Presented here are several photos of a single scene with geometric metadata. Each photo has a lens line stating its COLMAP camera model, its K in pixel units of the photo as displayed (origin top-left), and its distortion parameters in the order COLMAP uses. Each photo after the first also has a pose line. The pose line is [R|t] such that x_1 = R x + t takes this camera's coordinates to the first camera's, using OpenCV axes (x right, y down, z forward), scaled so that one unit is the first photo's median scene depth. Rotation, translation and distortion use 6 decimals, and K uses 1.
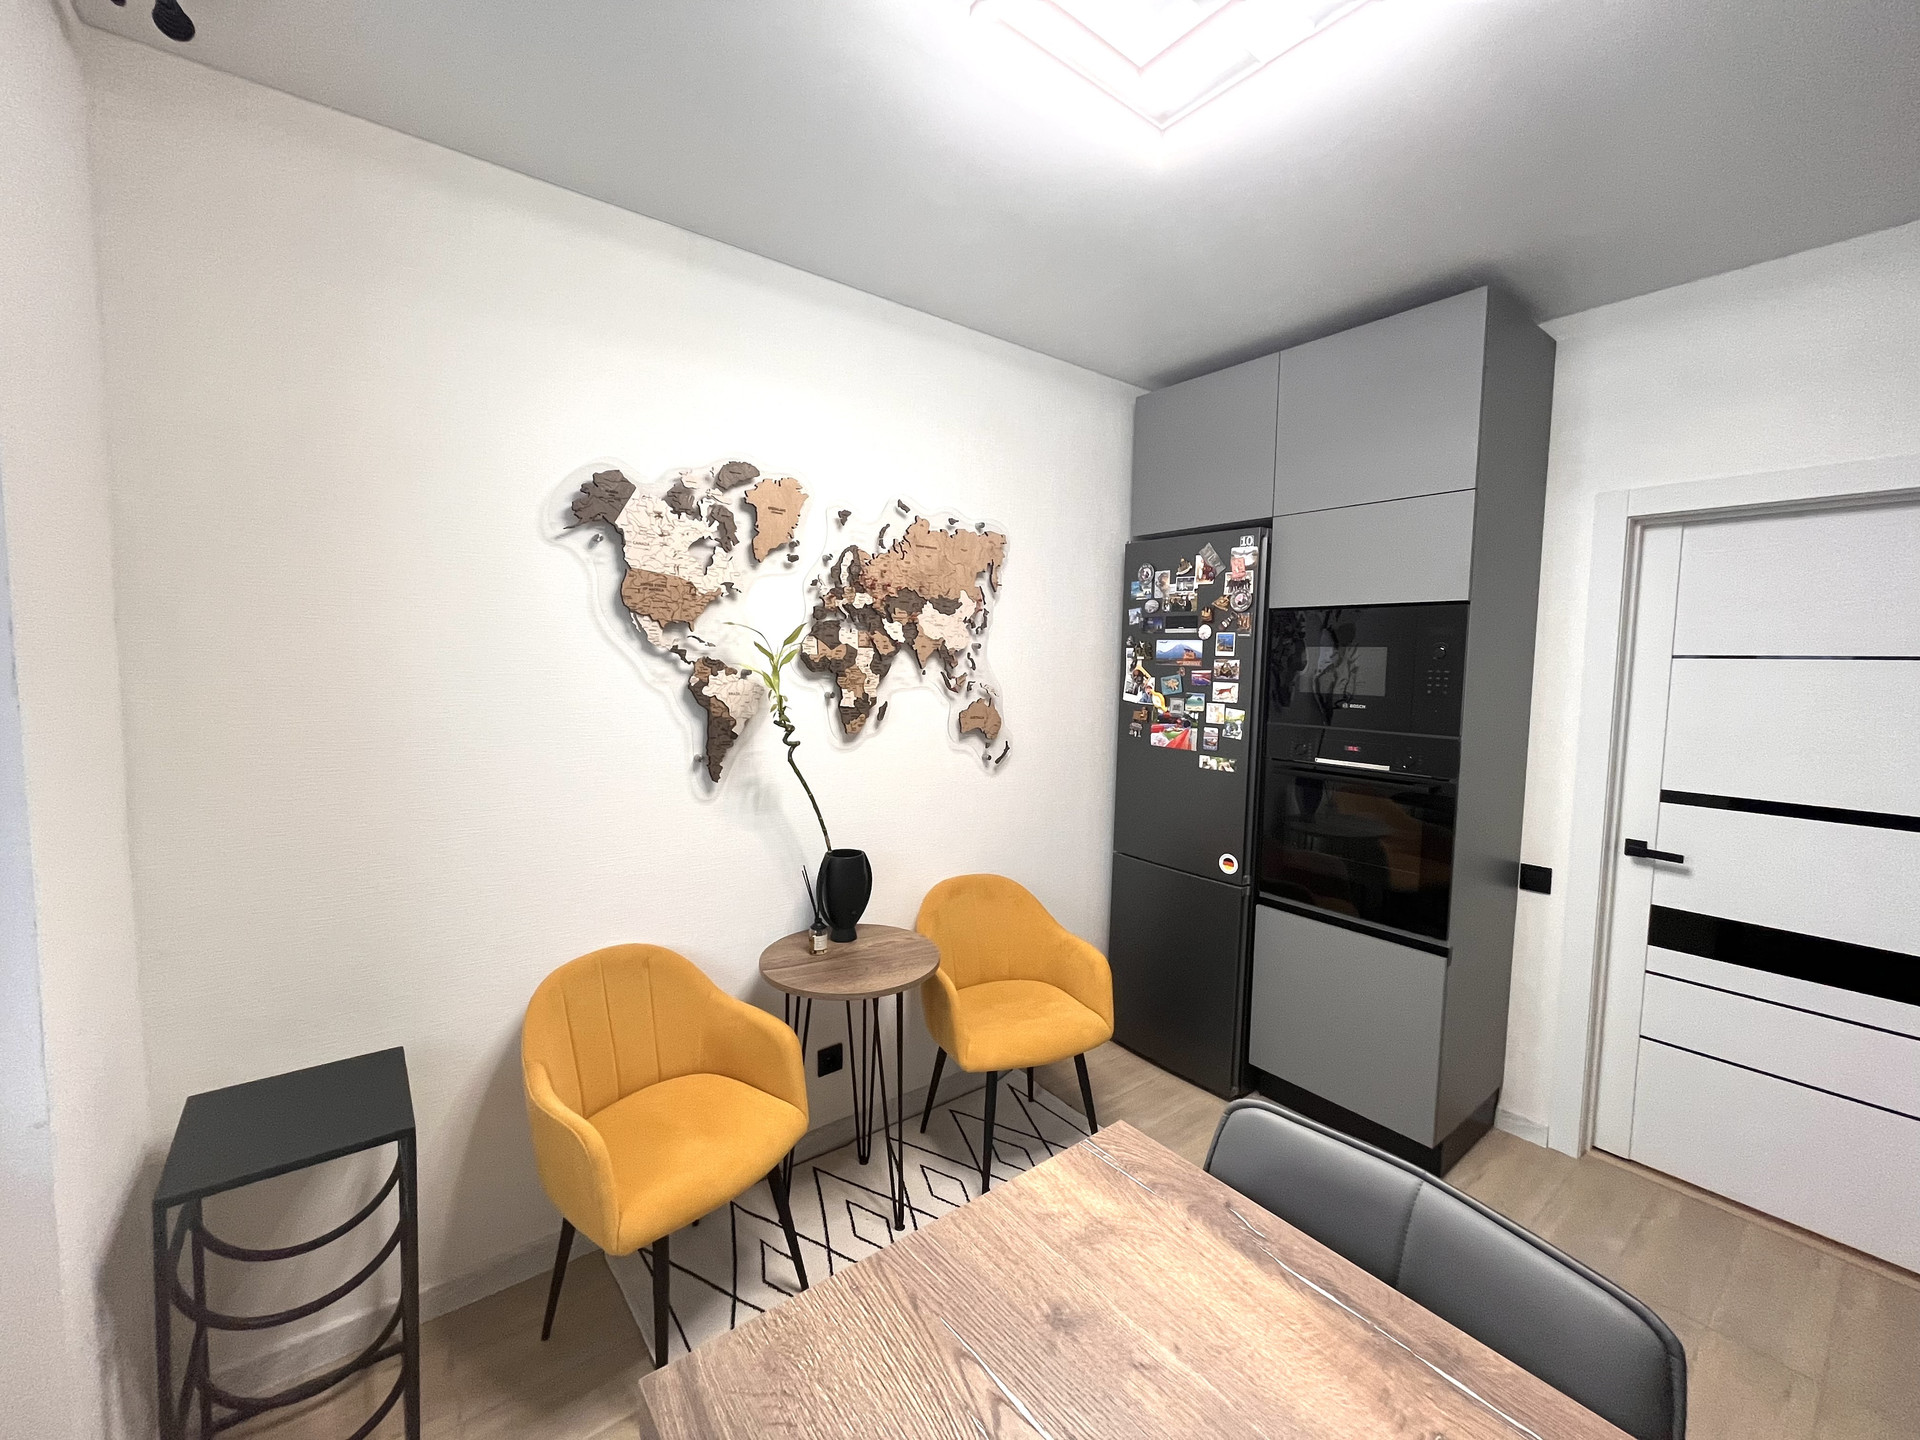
lens RADIAL K [[771.9, 0, 956.9], [0, 771.9, 720.0], [0, 0, 1]] dist [-0.001219, -0.000154]
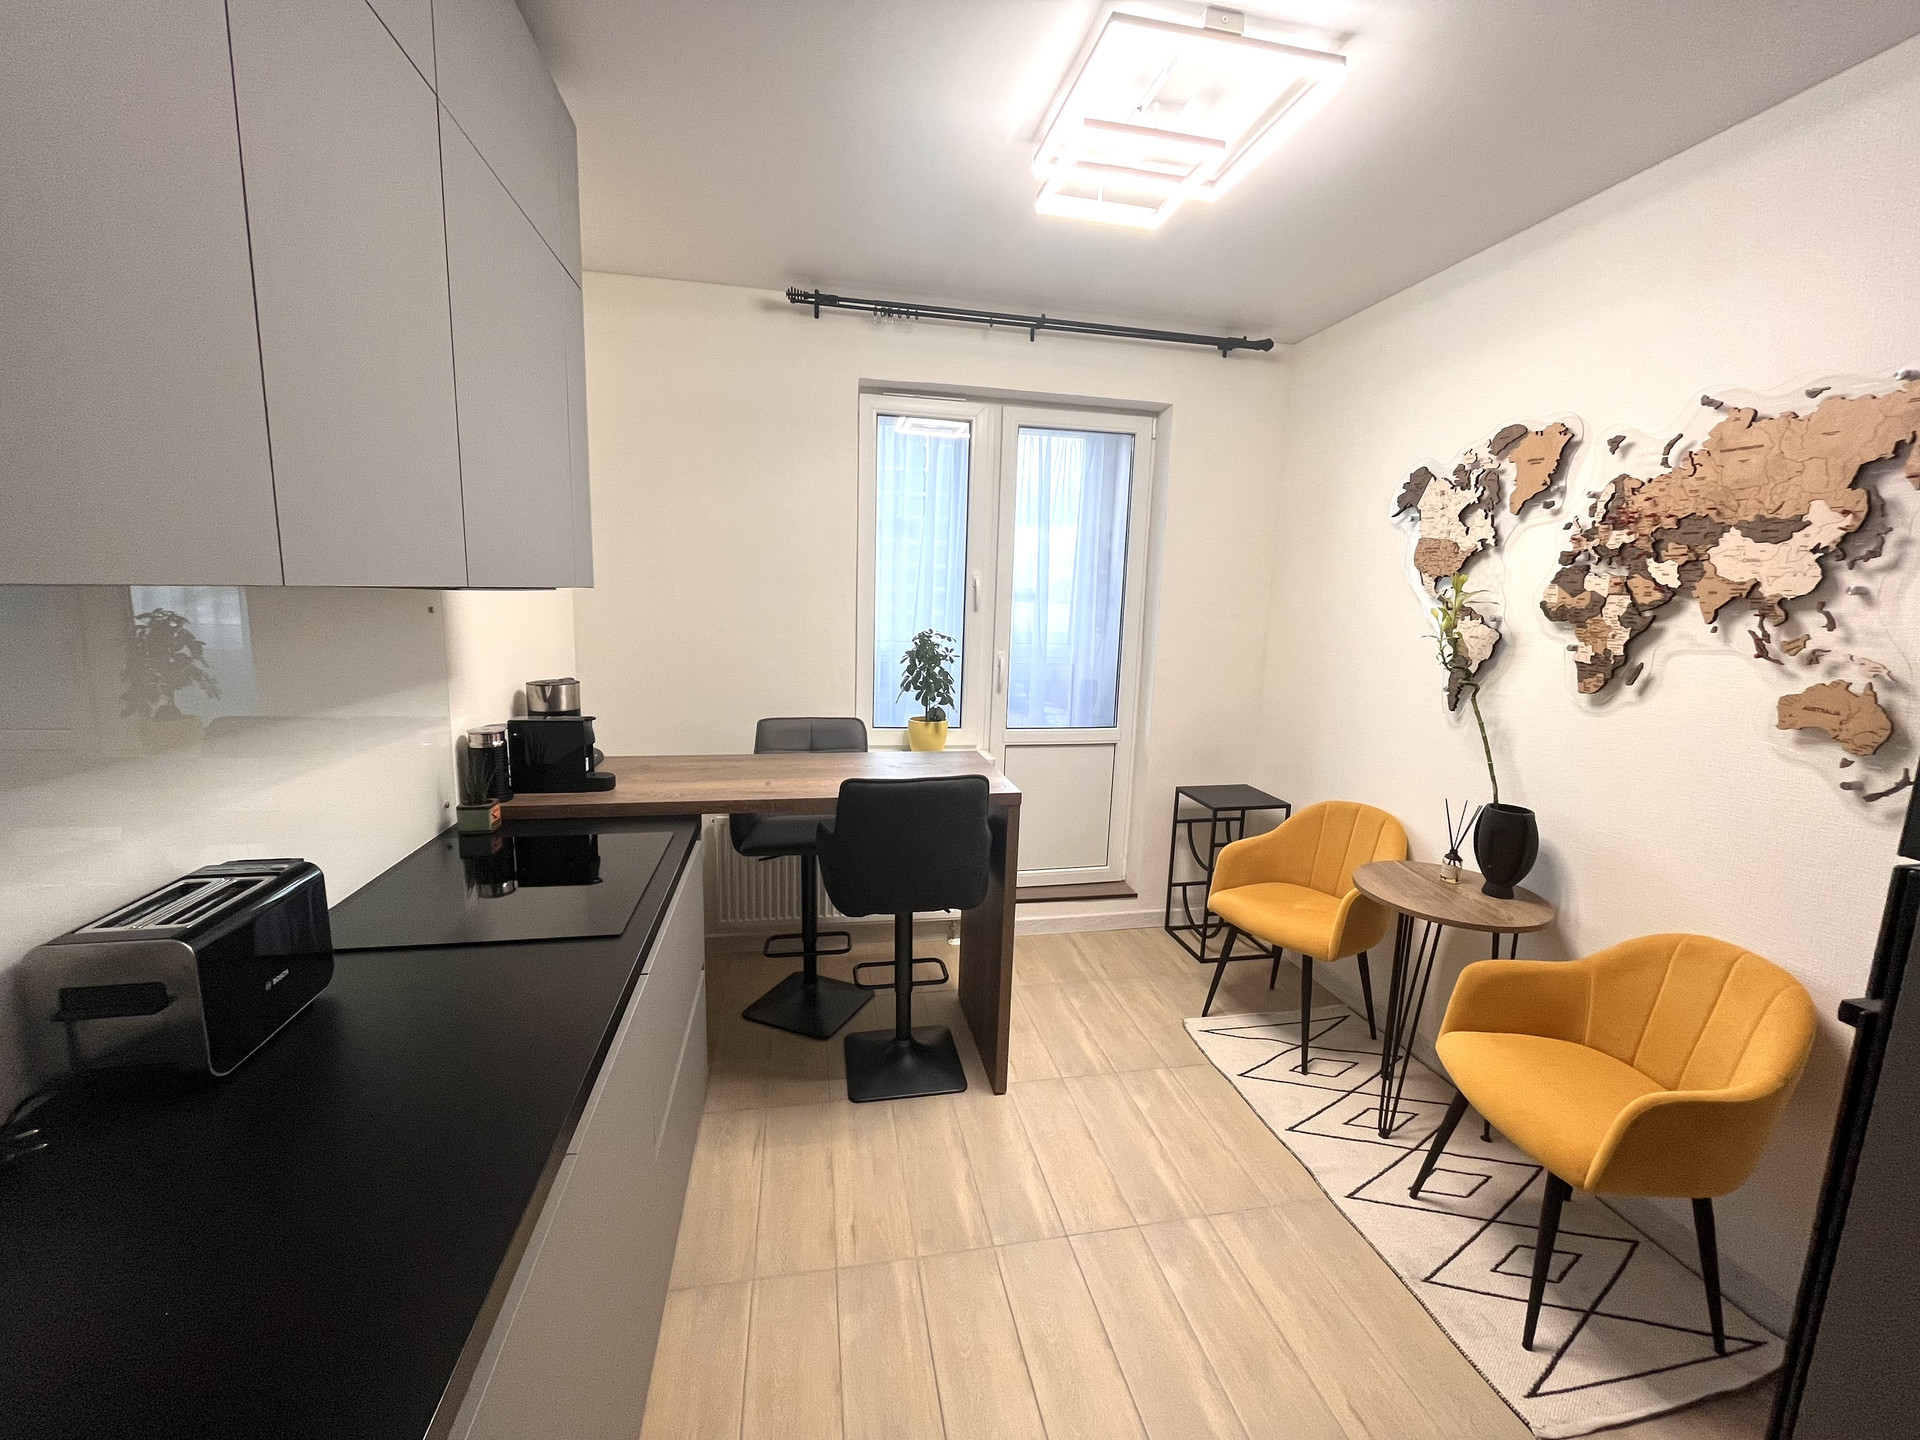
lens RADIAL K [[771.9, 0, 959.0], [0, 771.9, 719.1], [0, 0, 1]] dist [-0.001219, -0.000154]
pose [[-0.443522, 0.118420, -0.888406, 0.874998], [-0.108075, 0.976934, 0.184175, -0.035213], [0.889724, 0.177700, -0.420493, 0.671106]]
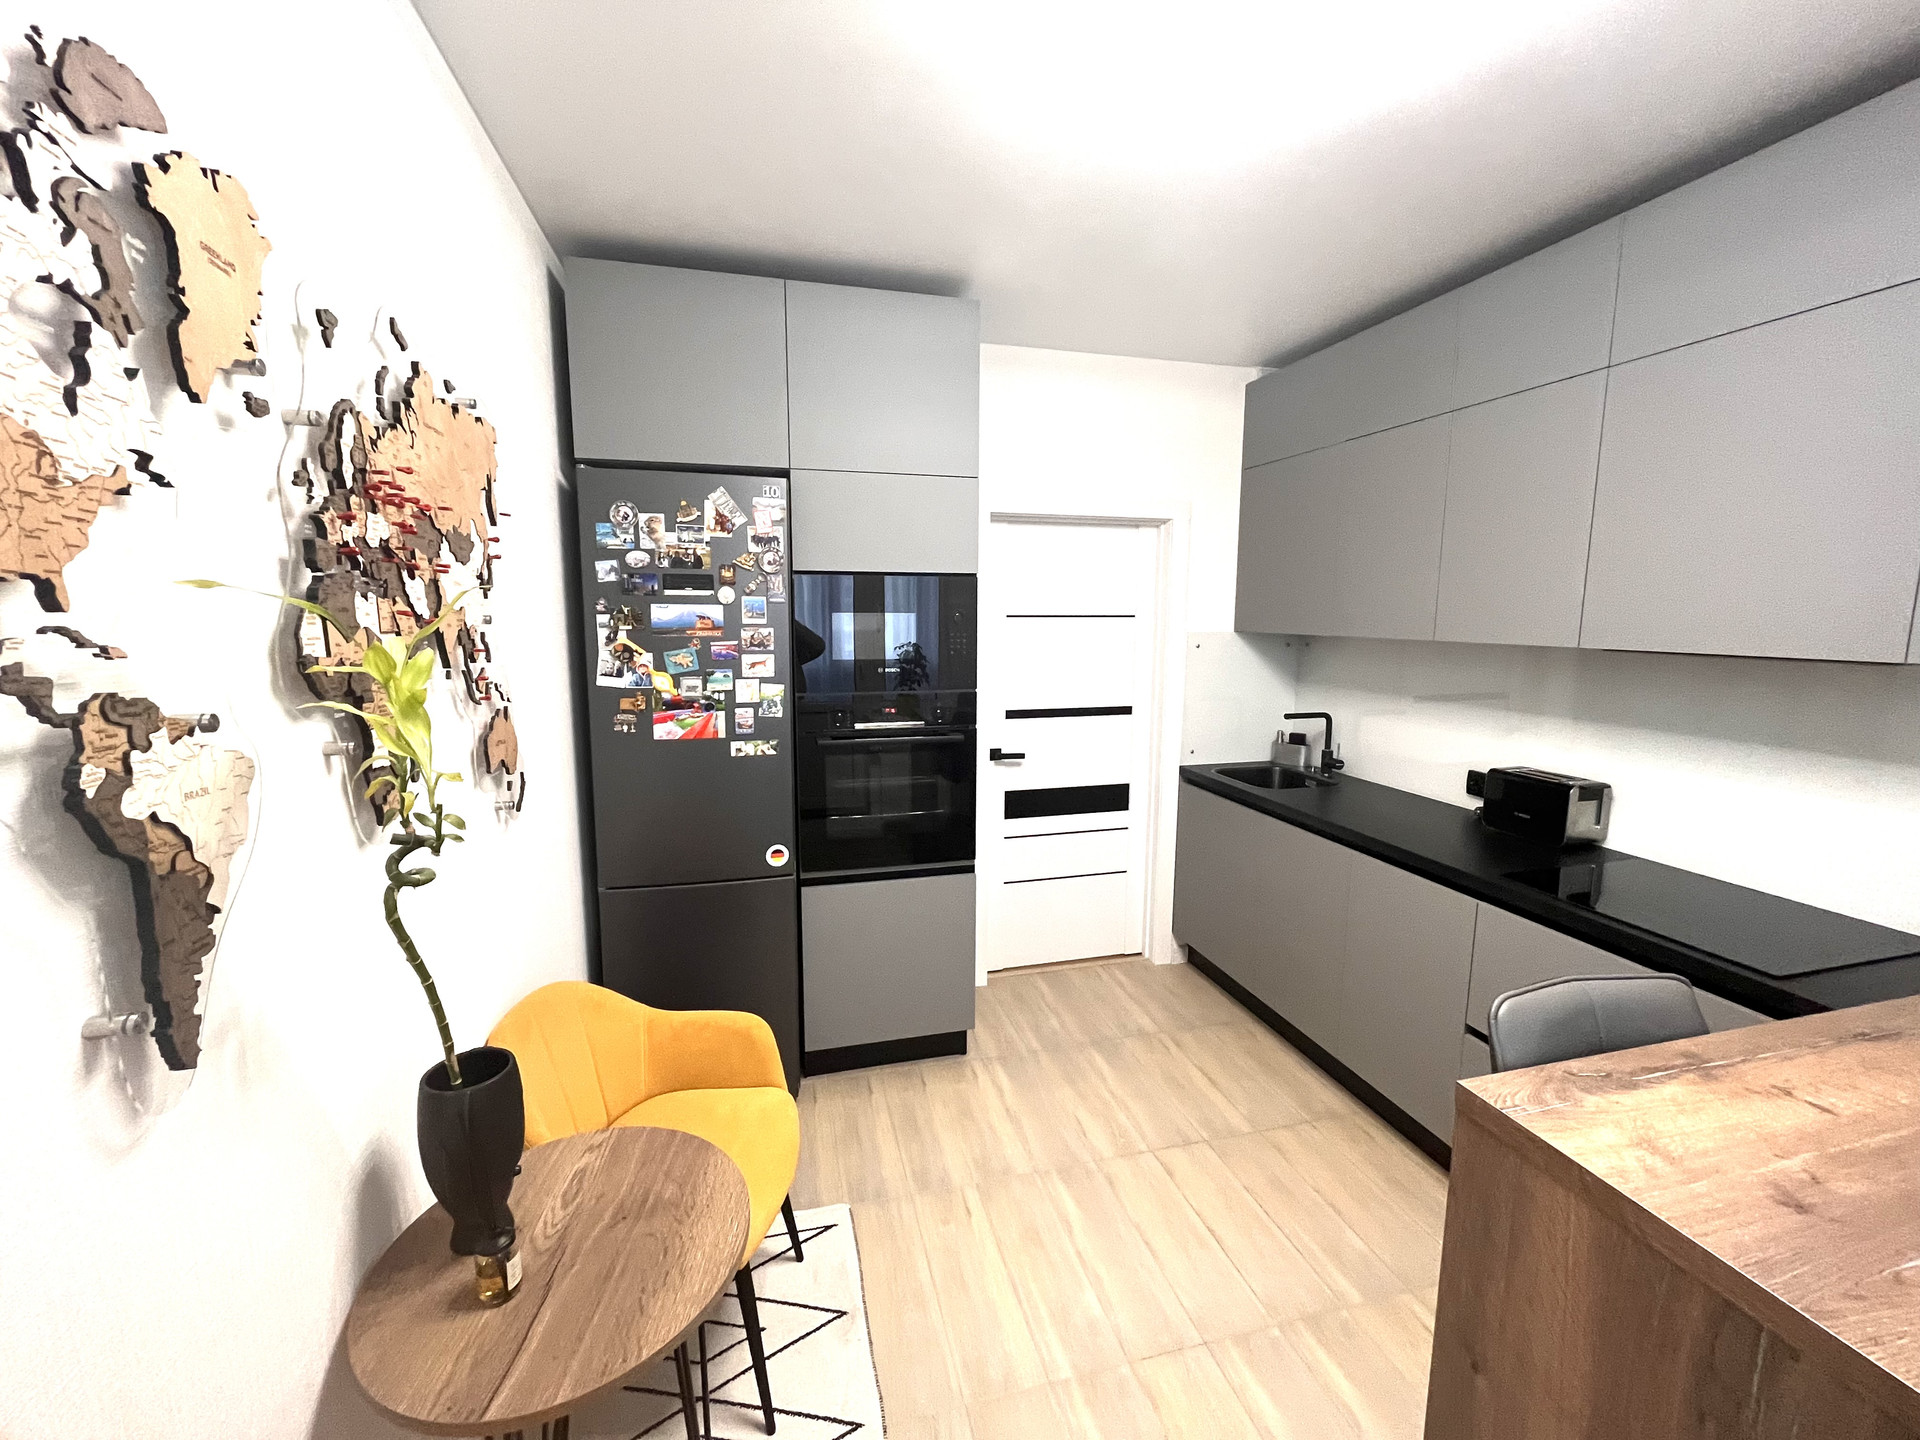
lens RADIAL K [[771.9, 0, 956.3], [0, 771.9, 722.5], [0, 0, 1]] dist [-0.001219, -0.000154]
pose [[0.392938, -0.146605, 0.907803, -0.373265], [0.078948, 0.988943, 0.125537, -0.065637], [-0.916170, 0.022341, 0.400168, 0.459858]]
